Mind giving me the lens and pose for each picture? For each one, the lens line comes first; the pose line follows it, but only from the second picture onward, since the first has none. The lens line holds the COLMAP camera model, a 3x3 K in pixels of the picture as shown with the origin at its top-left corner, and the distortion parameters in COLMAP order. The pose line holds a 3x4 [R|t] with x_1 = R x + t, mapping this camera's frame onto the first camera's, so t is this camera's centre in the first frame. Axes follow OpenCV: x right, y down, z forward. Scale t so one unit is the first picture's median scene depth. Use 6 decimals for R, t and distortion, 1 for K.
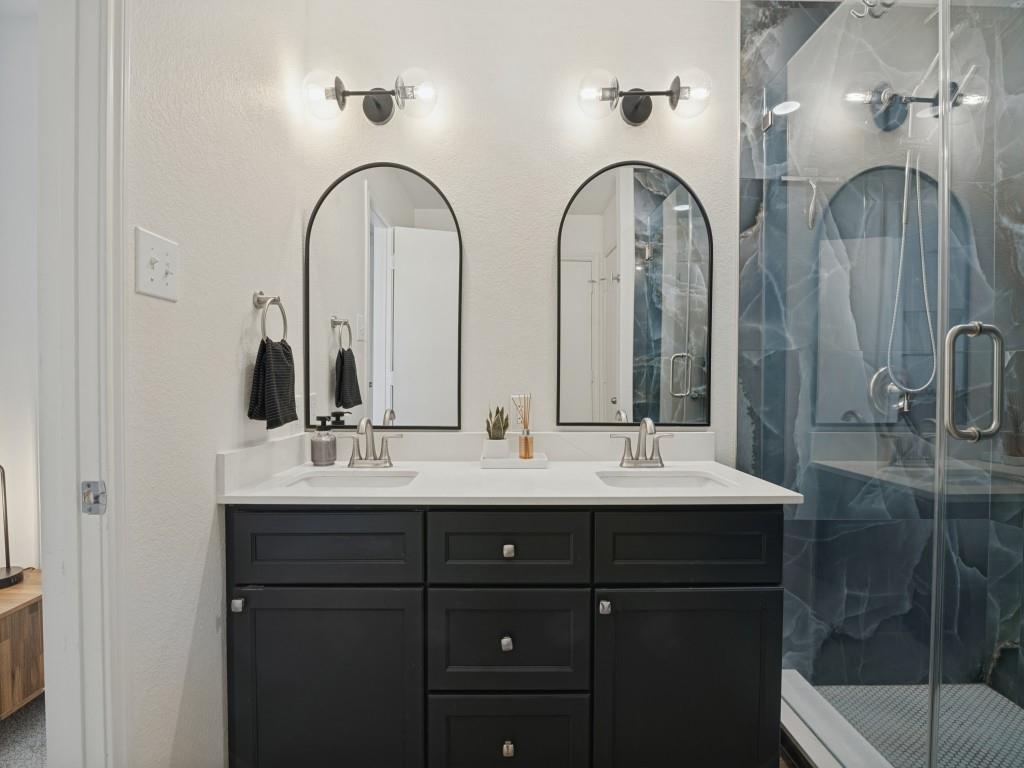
lens RADIAL K [[472.6, 0, 504.9], [0, 472.6, 385.3], [0, 0, 1]] dist [-0.020041, 0.001404]
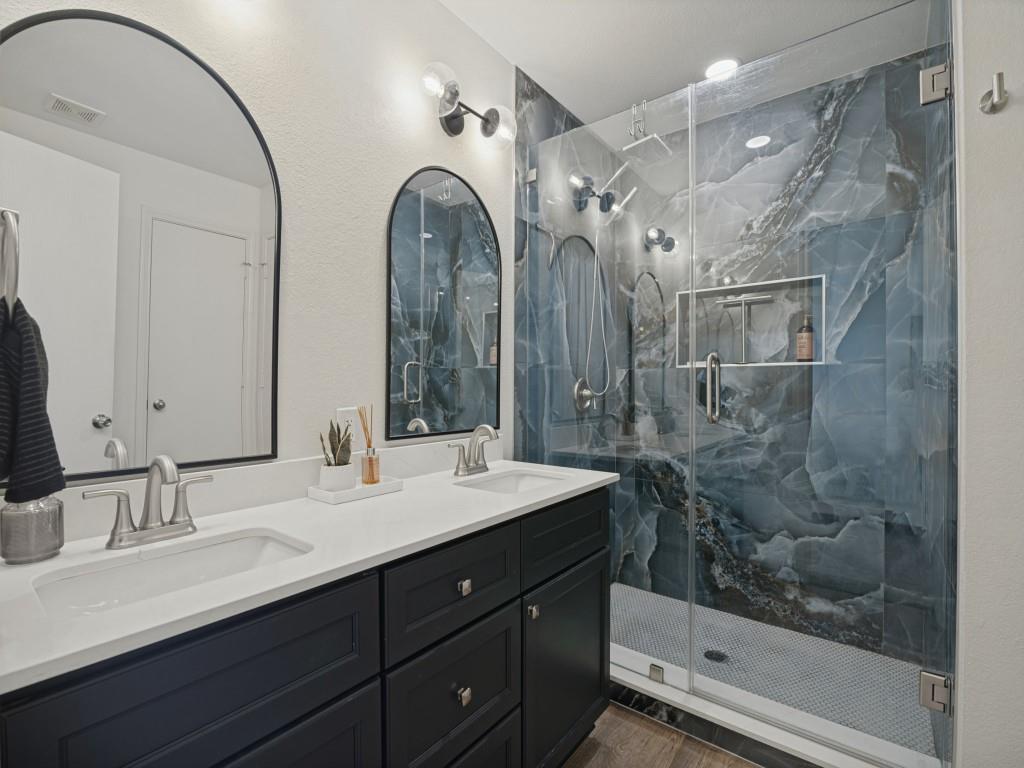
lens RADIAL K [[472.6, 0, 504.9], [0, 472.6, 385.3], [0, 0, 1]] dist [-0.020041, 0.001404]
pose [[0.631287, 0.000188, 0.775550, -0.432007], [0.008463, 0.999939, -0.007131, -0.008804], [-0.775503, 0.011065, 0.631246, 0.278127]]
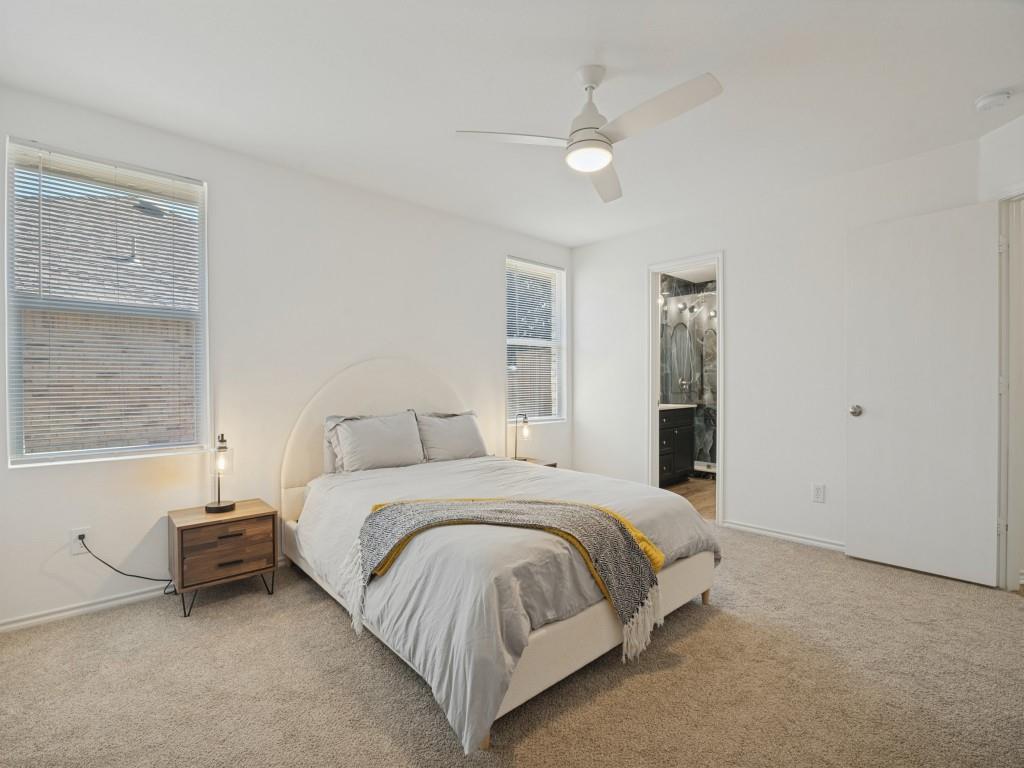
lens RADIAL K [[510.5, 0, 508.9], [0, 510.5, 388.5], [0, 0, 1]] dist [0.001337, 0.000331]
pose [[0.720465, -0.012750, 0.693374, -2.995975], [0.014372, 0.999891, 0.003452, 0.018774], [-0.693342, 0.007478, 0.720570, -0.976033]]
